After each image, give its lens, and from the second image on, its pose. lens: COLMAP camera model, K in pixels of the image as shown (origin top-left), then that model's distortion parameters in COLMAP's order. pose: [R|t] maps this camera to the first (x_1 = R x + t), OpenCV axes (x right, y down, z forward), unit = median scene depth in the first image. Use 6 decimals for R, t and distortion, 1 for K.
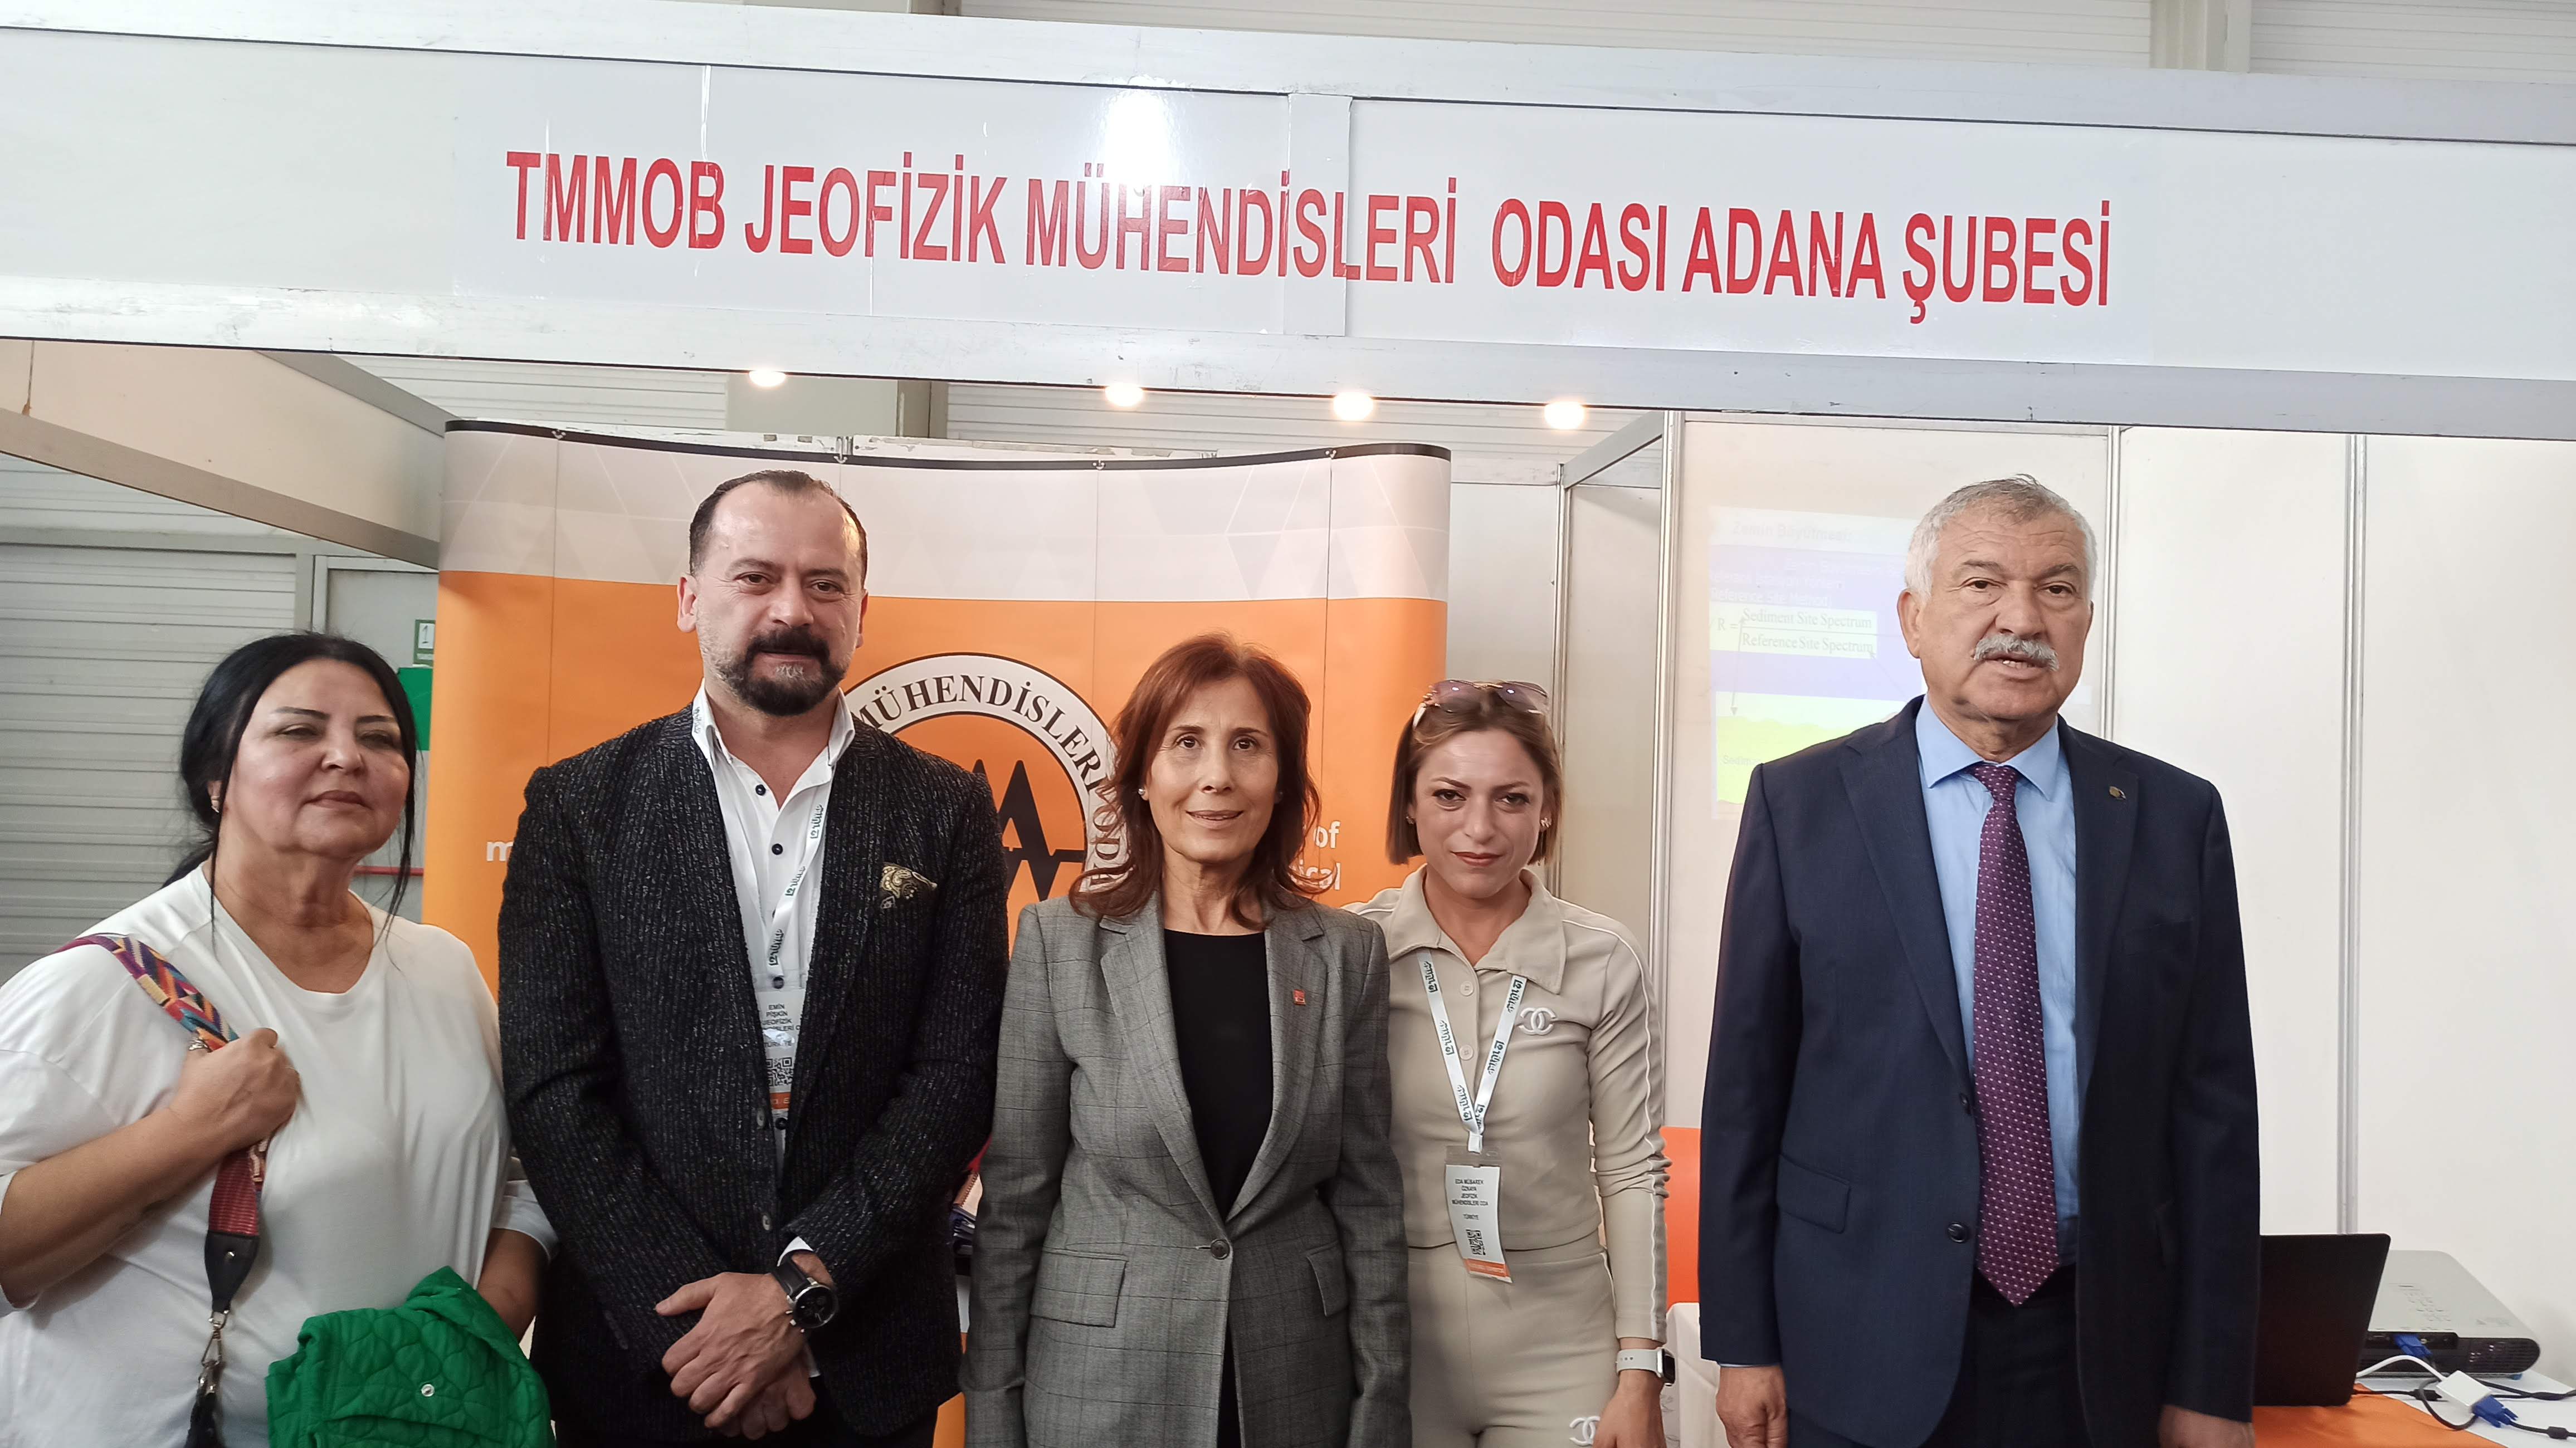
lens RADIAL K [[1908.5, 0, 1283.3], [0, 1908.5, 714.2], [0, 0, 1]] dist [0.064096, -0.065500]
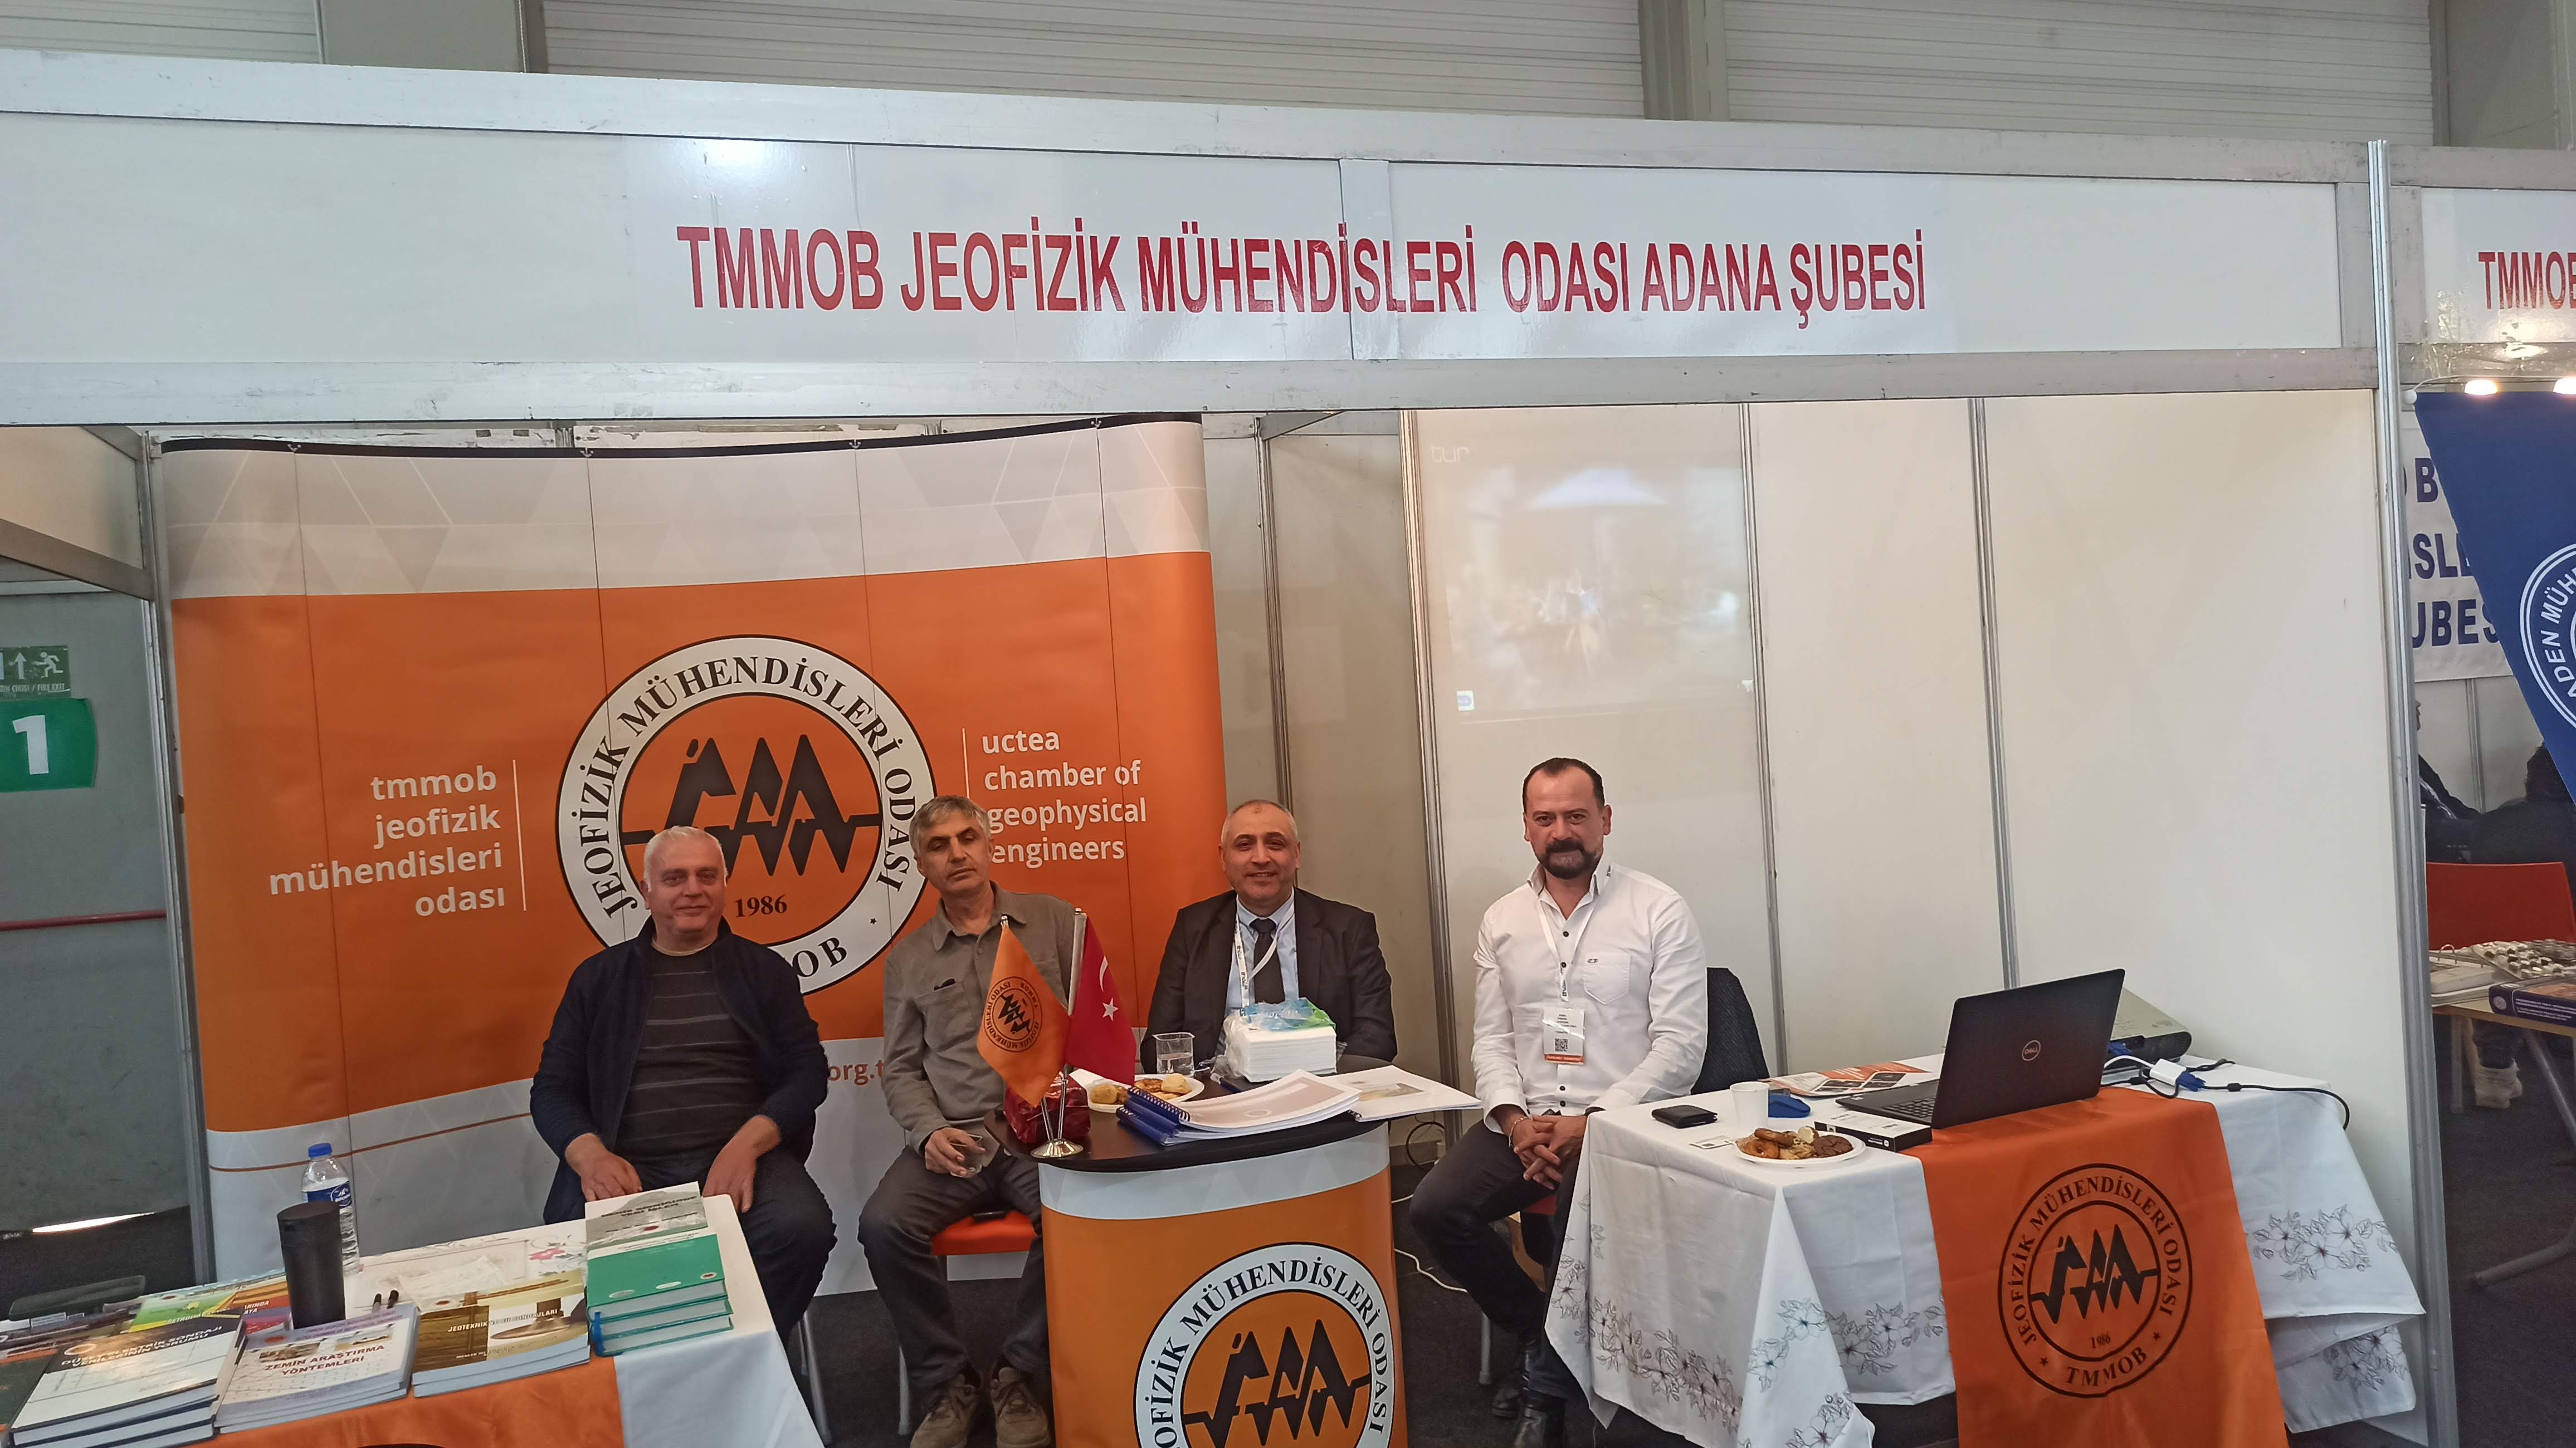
lens RADIAL K [[1919.9, 0, 1288.0], [0, 1919.9, 724.0], [0, 0, 1]] dist [0.058983, -0.069400]
pose [[0.950734, -0.102223, 0.292668, -0.416074], [0.088329, 0.994262, 0.060339, -0.046113], [-0.297157, -0.031516, 0.954308, -0.156966]]
